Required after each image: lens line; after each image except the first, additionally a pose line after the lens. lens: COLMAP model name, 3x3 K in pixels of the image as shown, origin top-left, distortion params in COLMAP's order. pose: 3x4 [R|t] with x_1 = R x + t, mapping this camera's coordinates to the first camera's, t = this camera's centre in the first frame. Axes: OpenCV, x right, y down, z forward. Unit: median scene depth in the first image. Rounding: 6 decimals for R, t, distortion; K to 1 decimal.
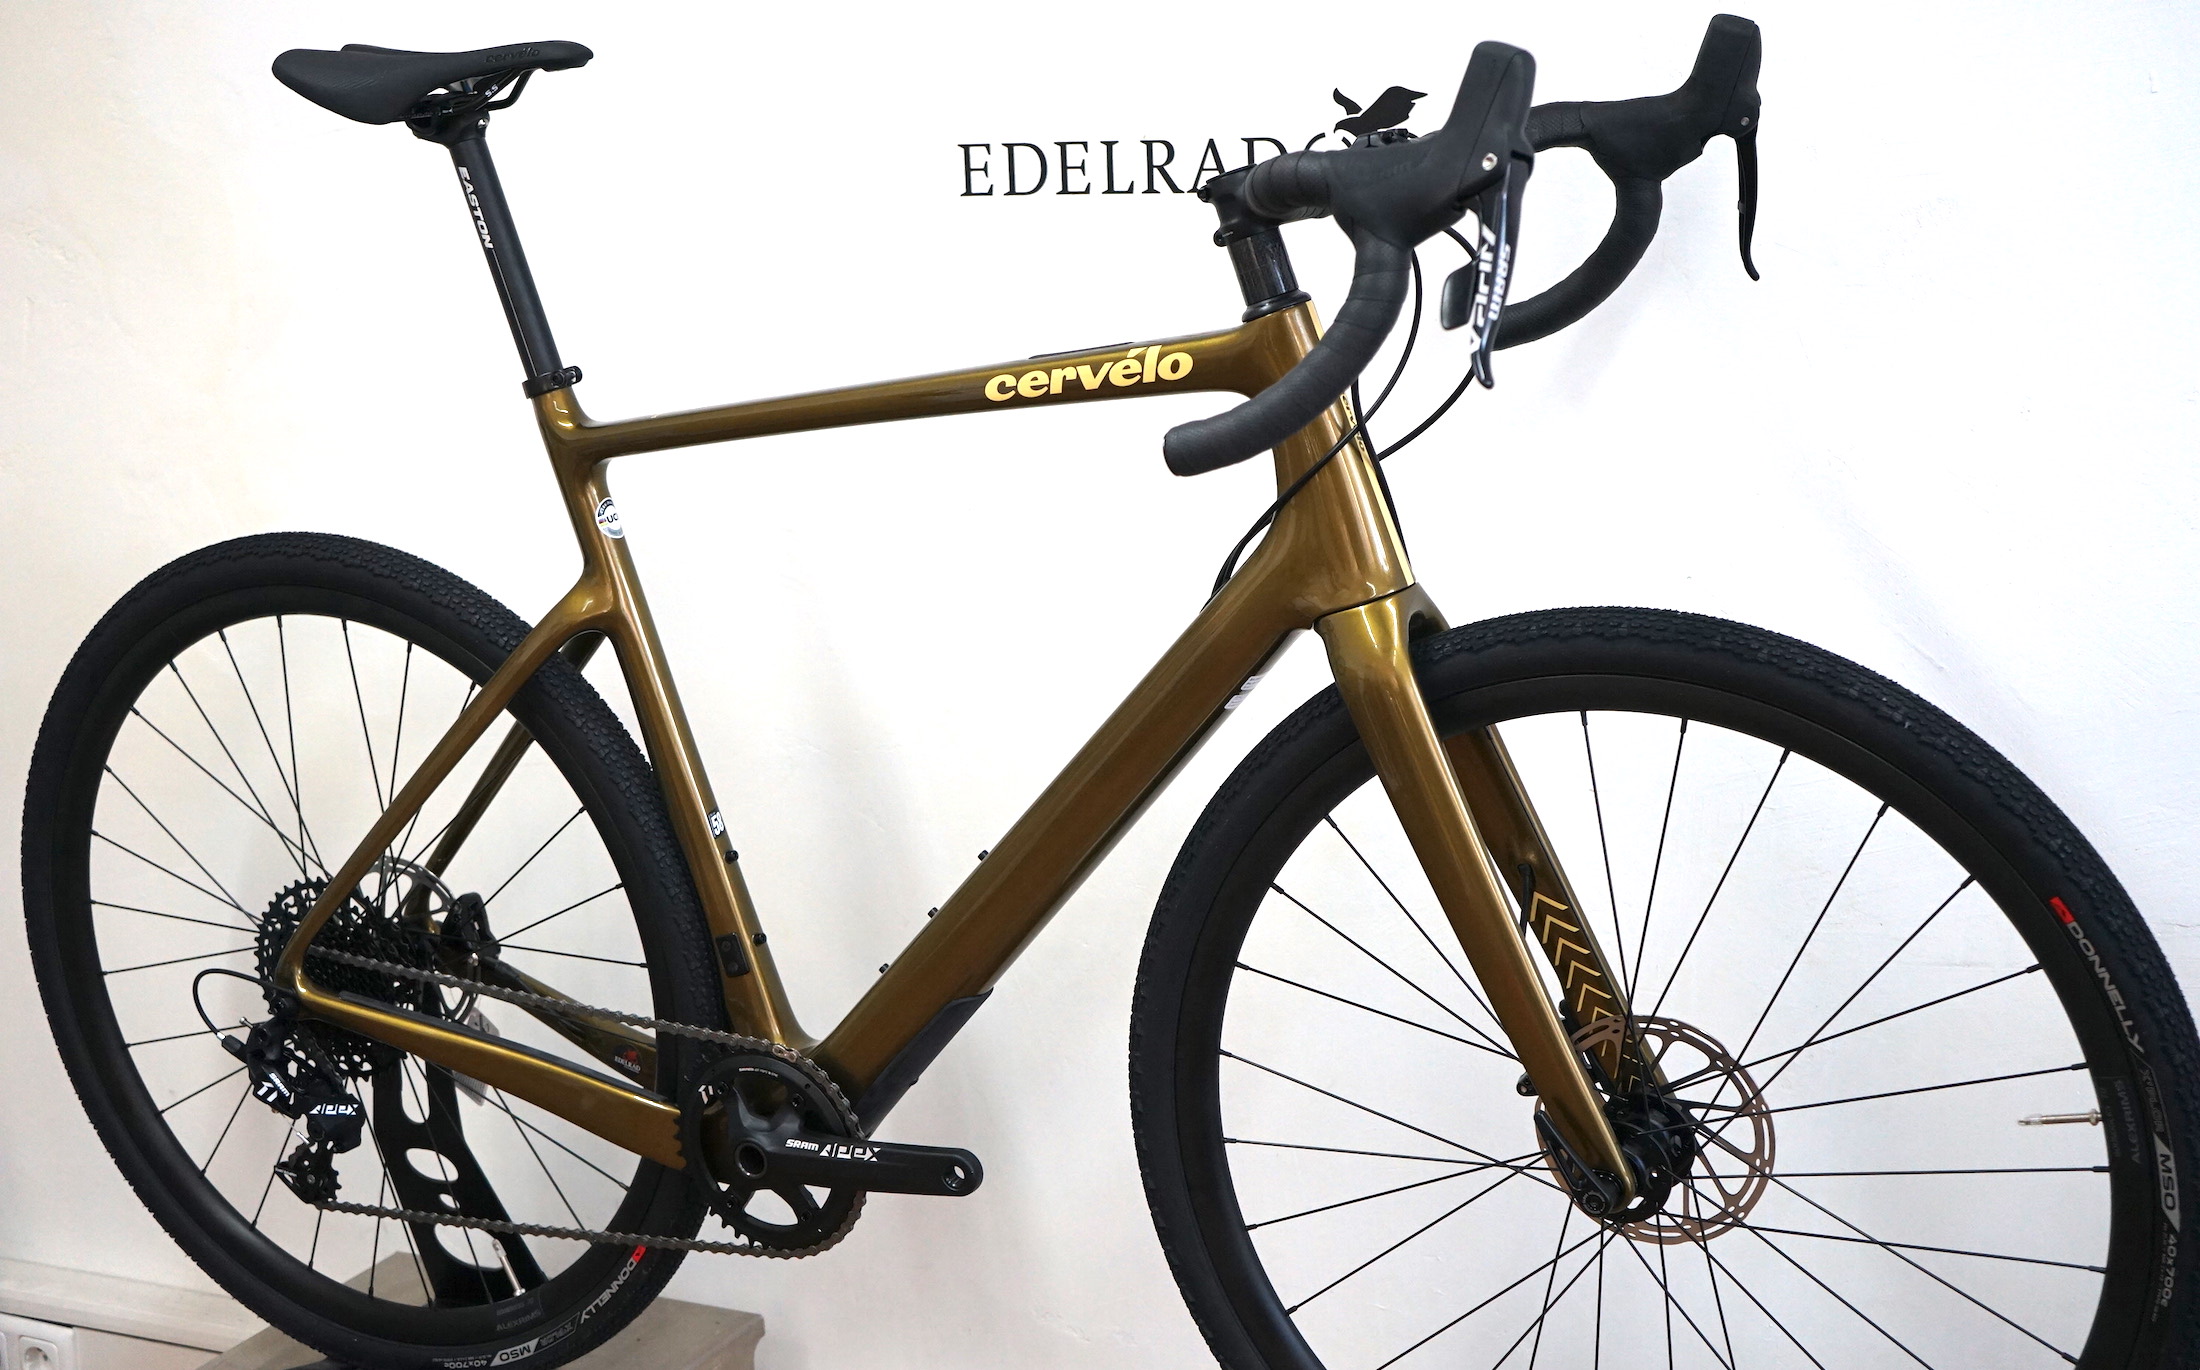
lens RADIAL K [[2909.7, 0, 1099.7], [0, 2909.7, 703.0], [0, 0, 1]] dist [-0.018555, 0.000000]
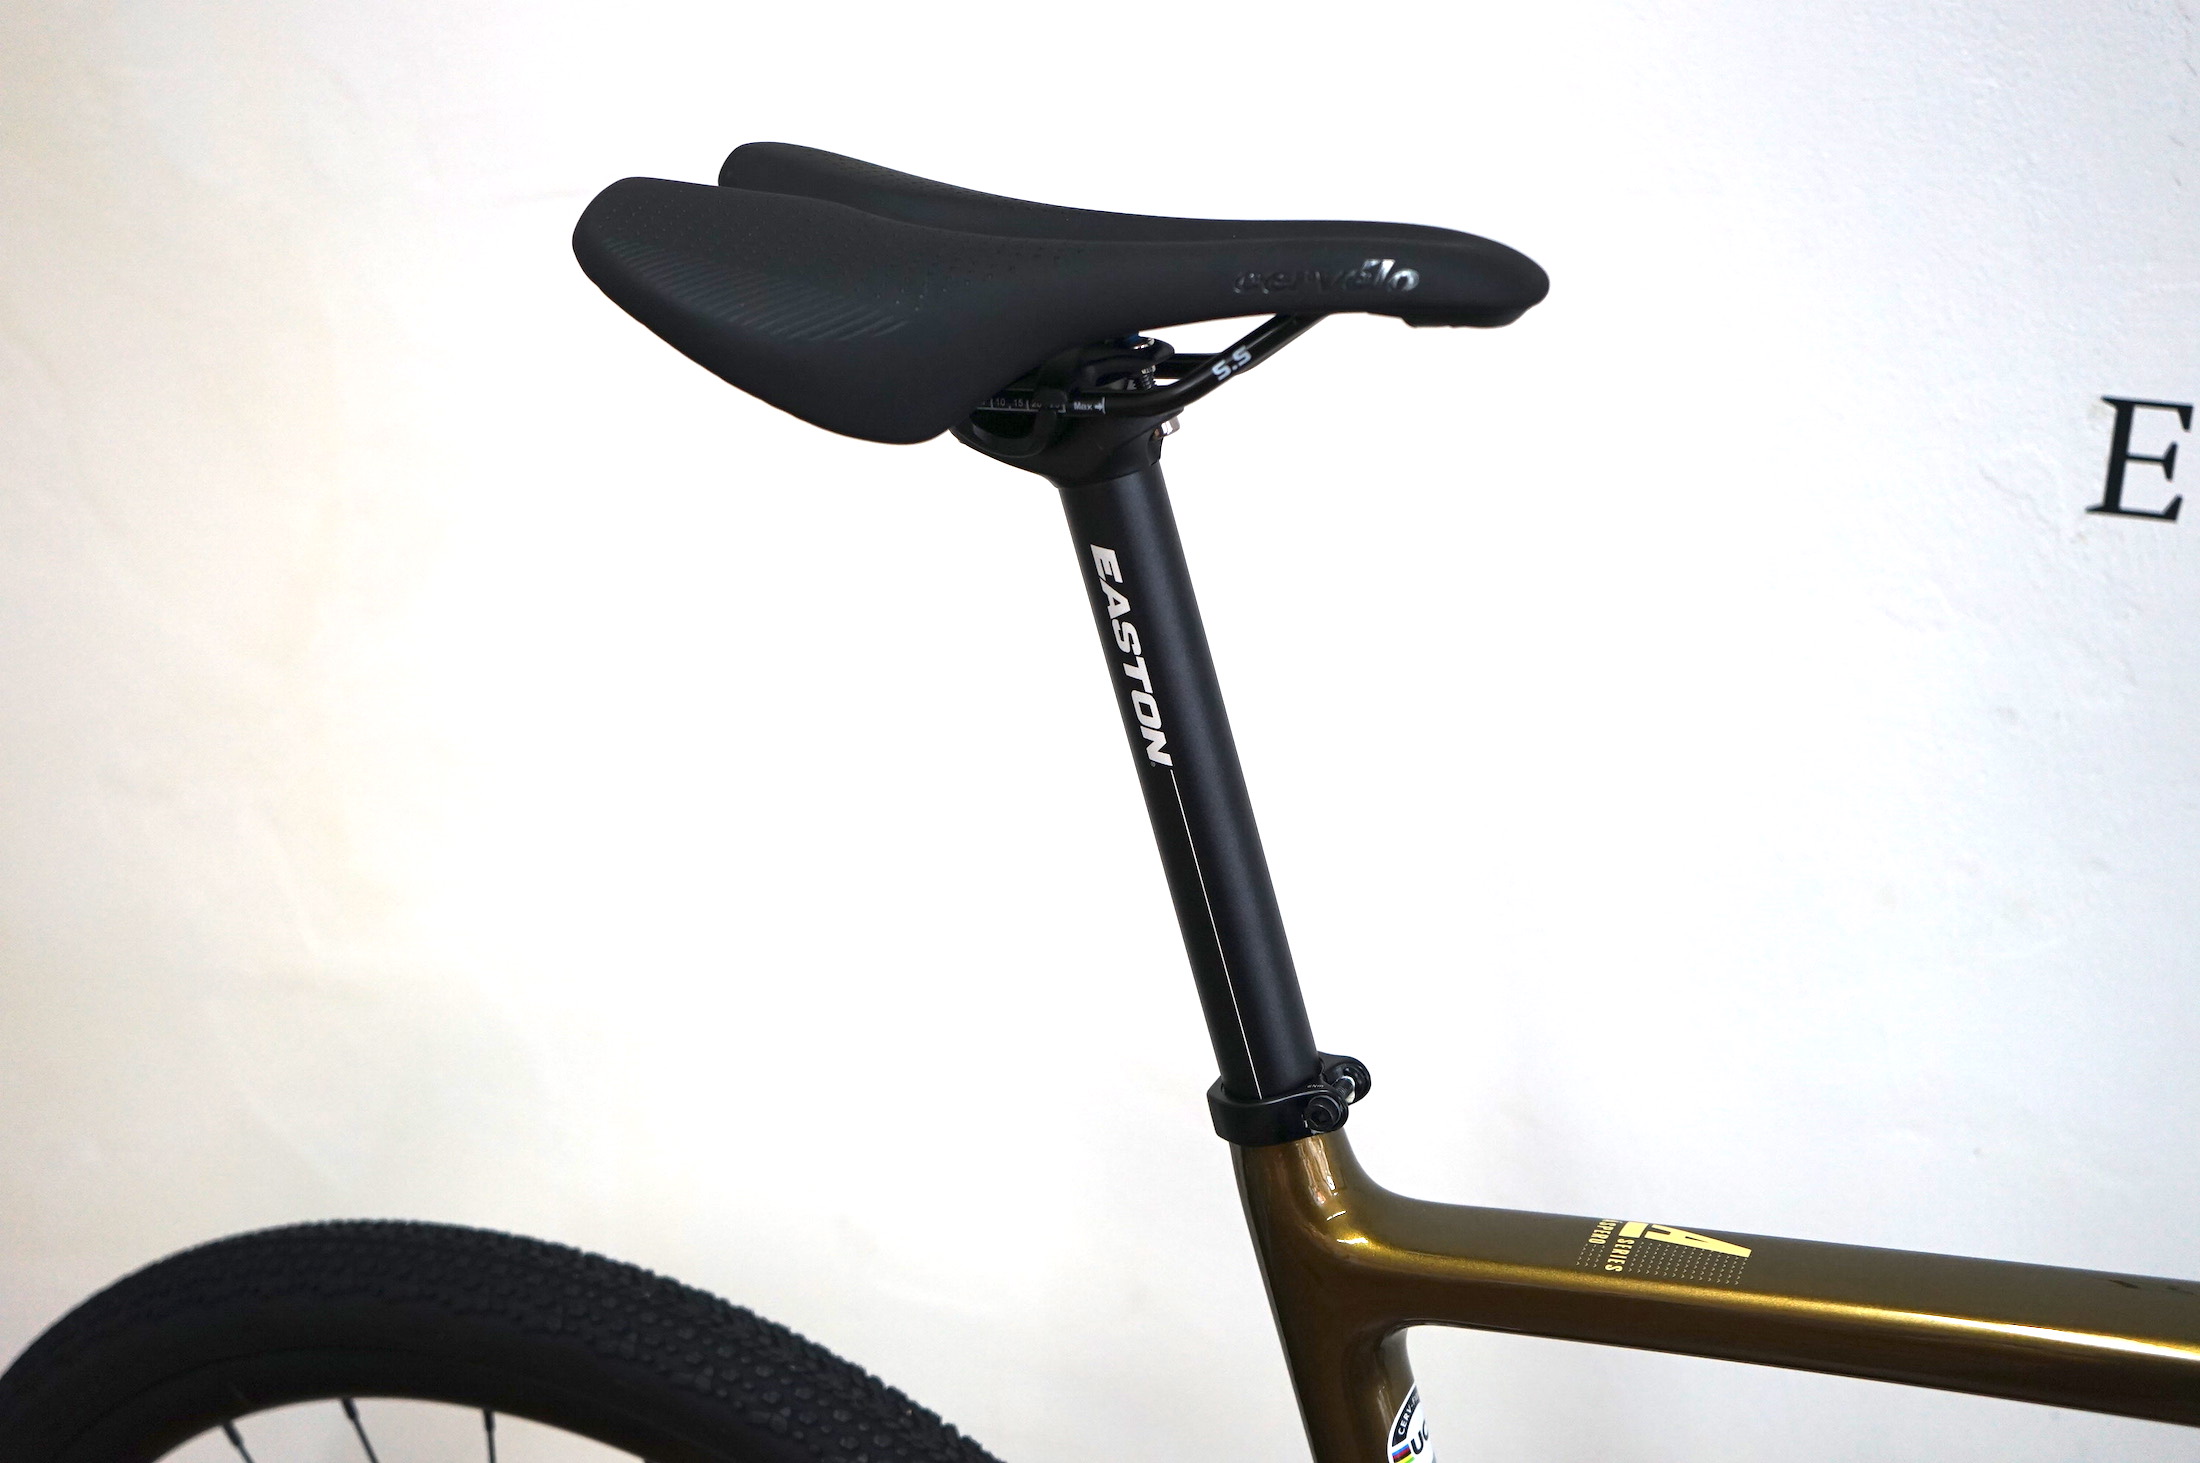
lens RADIAL K [[2698.0, 0, 1097.8], [0, 2698.0, 712.8], [0, 0, 1]] dist [-0.005109, 0.000000]
pose [[0.998232, 0.036760, 0.046697, -0.228059], [-0.041731, 0.993014, 0.110372, -0.195482], [-0.042314, -0.112126, 0.992793, 0.644398]]
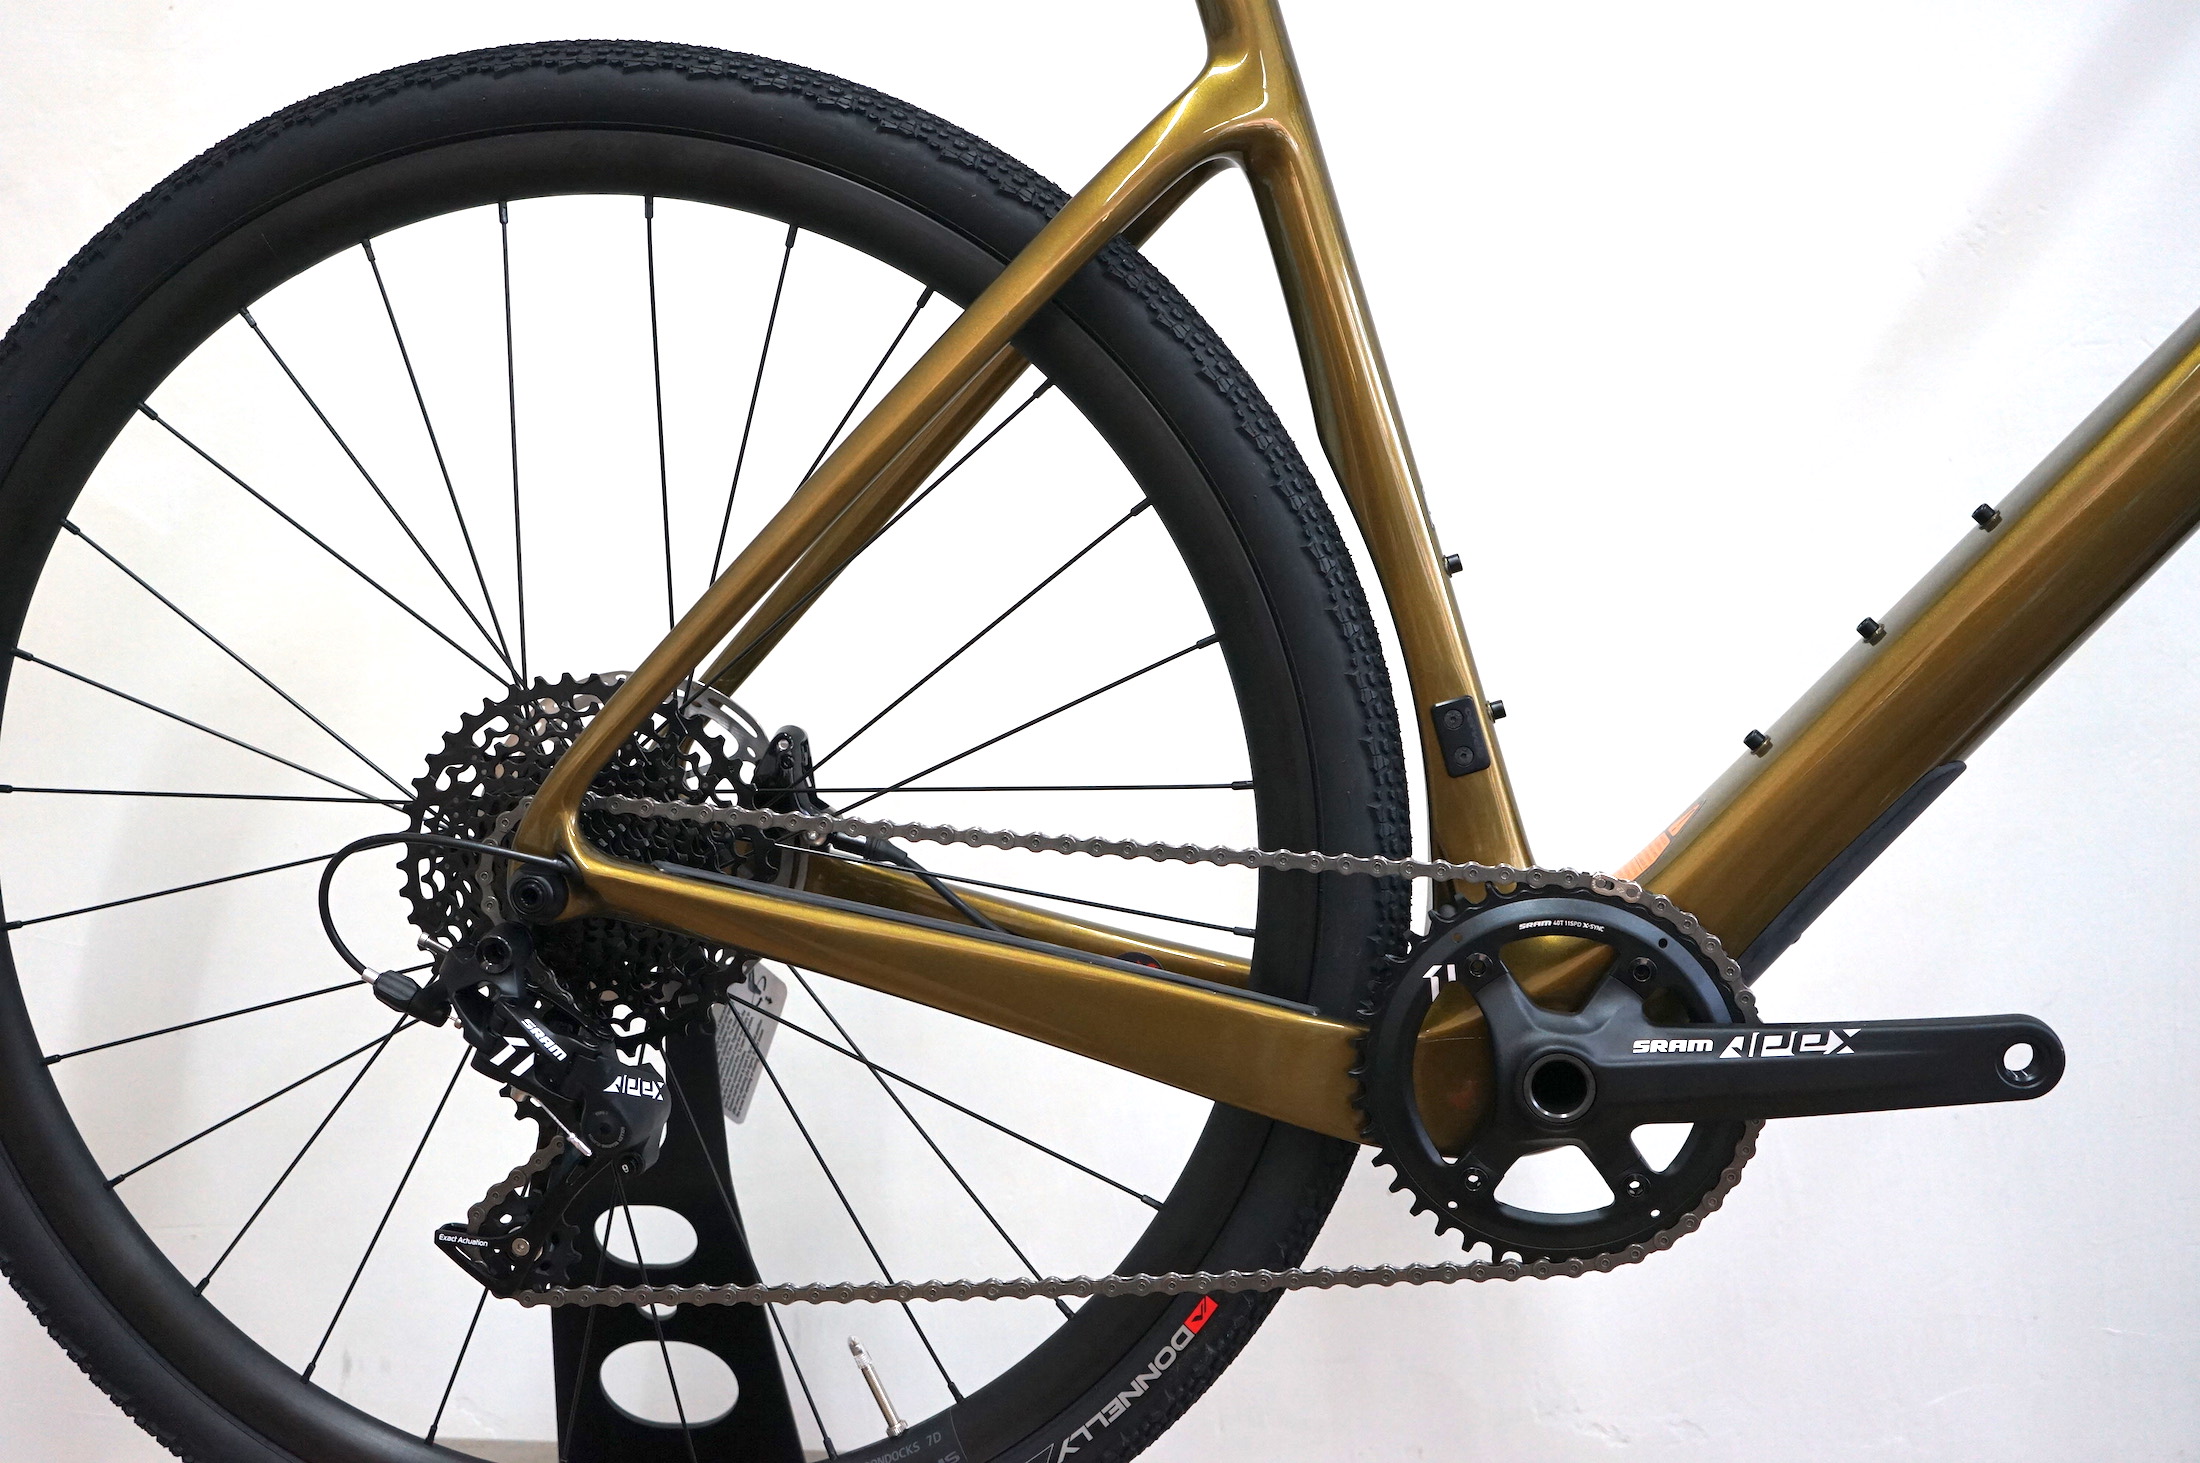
lens RADIAL K [[2439.0, 0, 1088.1], [0, 2439.0, 732.1], [0, 0, 1]] dist [0.002313, 0.000000]
pose [[0.942436, 0.006836, 0.334316, -0.354874], [0.040695, 0.990015, -0.134963, 0.147228], [-0.331900, 0.140799, 0.932748, 0.578463]]
